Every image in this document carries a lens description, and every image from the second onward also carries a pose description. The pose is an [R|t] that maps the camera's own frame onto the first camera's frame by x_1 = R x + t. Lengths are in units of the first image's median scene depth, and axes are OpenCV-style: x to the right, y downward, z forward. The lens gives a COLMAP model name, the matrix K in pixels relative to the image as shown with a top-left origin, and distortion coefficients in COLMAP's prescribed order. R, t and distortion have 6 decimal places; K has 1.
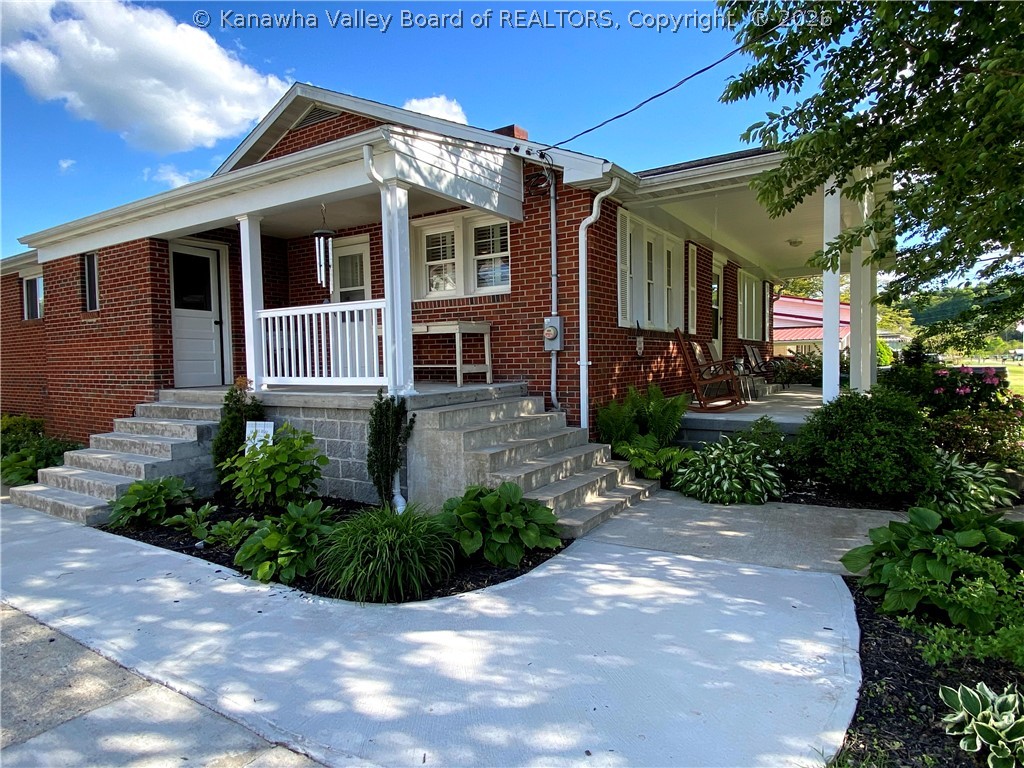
lens RADIAL K [[597.2, 0, 512.0], [0, 597.2, 384.0], [0, 0, 1]] dist [0.034131, -0.001309]
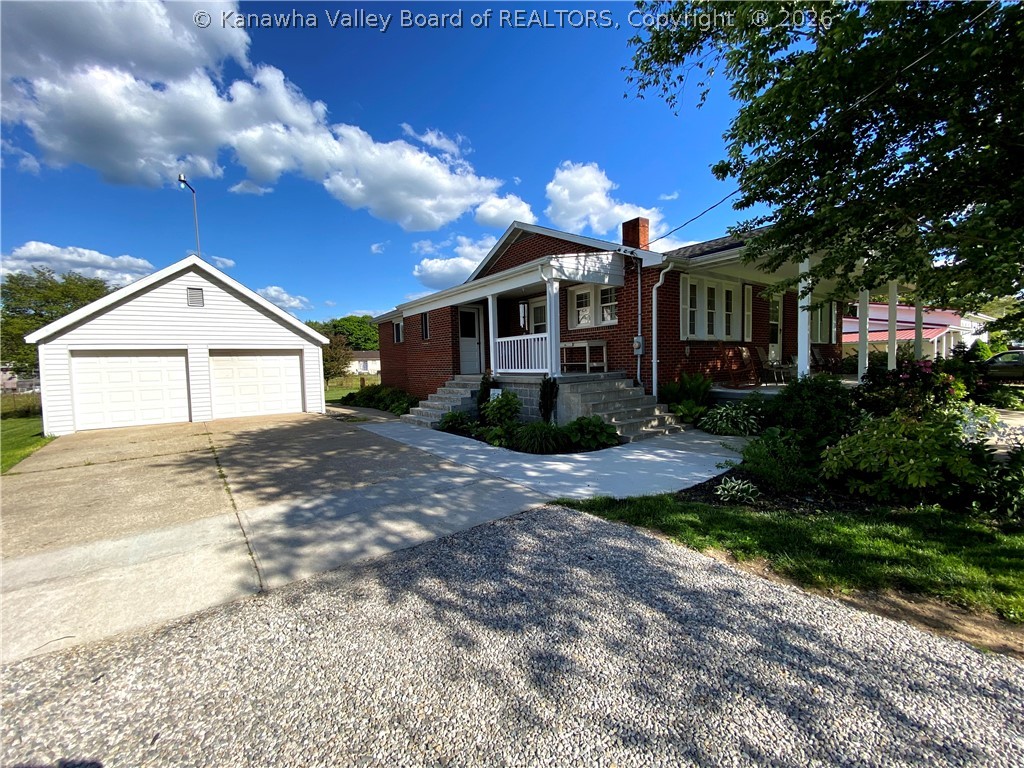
lens RADIAL K [[423.6, 0, 512.0], [0, 423.6, 384.0], [0, 0, 1]] dist [0.056152, -0.034066]
pose [[0.933863, 0.010867, -0.357465, 0.189060], [-0.003638, 0.999775, 0.020887, 0.010749], [0.357611, -0.018205, 0.933693, -0.425896]]
